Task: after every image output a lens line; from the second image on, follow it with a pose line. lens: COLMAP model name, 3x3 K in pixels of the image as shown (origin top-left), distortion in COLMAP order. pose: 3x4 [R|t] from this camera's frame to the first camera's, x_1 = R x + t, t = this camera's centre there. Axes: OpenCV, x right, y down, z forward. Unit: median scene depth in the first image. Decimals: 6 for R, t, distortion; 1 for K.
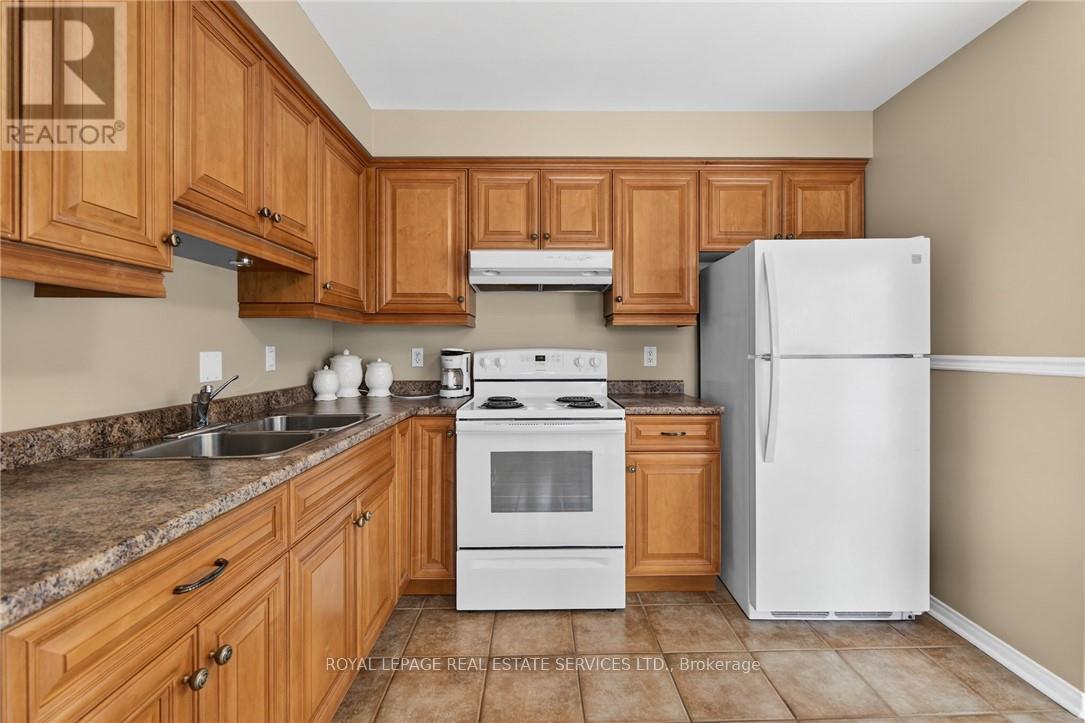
lens RADIAL K [[466.4, 0, 543.1], [0, 466.4, 348.5], [0, 0, 1]] dist [-0.001014, -0.000443]
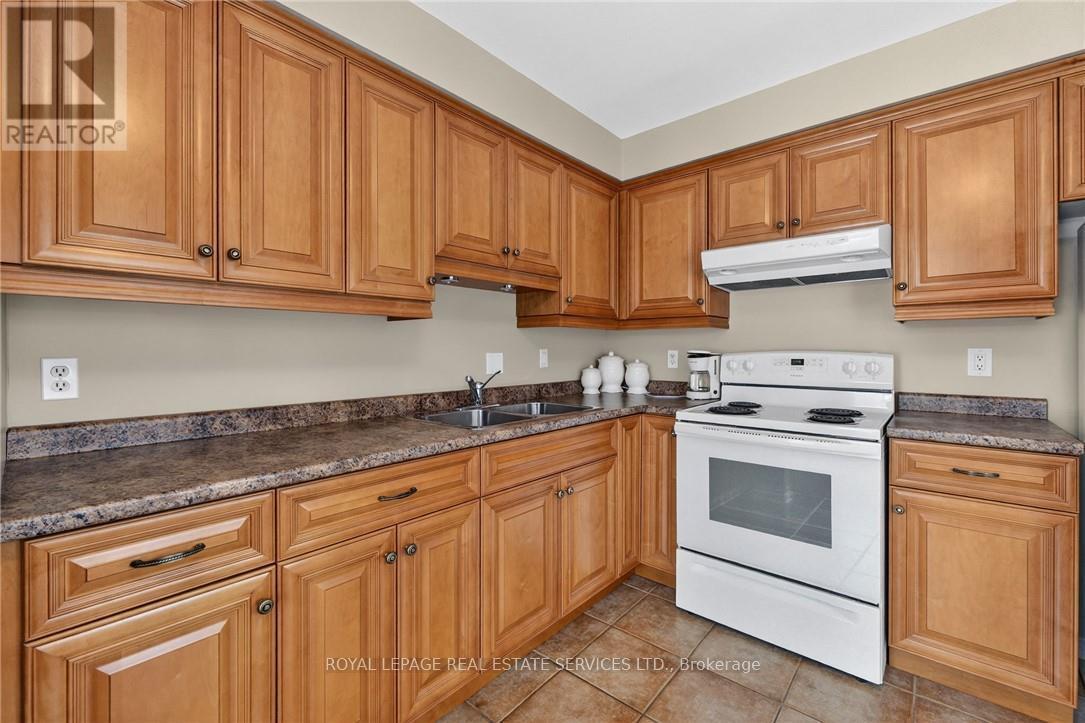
lens RADIAL K [[449.0, 0, 547.3], [0, 449.0, 350.5], [0, 0, 1]] dist [-0.002249, -0.000662]
pose [[0.748734, 0.000689, -0.662870, 0.245030], [-0.000252, 1.000000, 0.000755, -0.001373], [0.662871, -0.000398, 0.748734, 0.071397]]
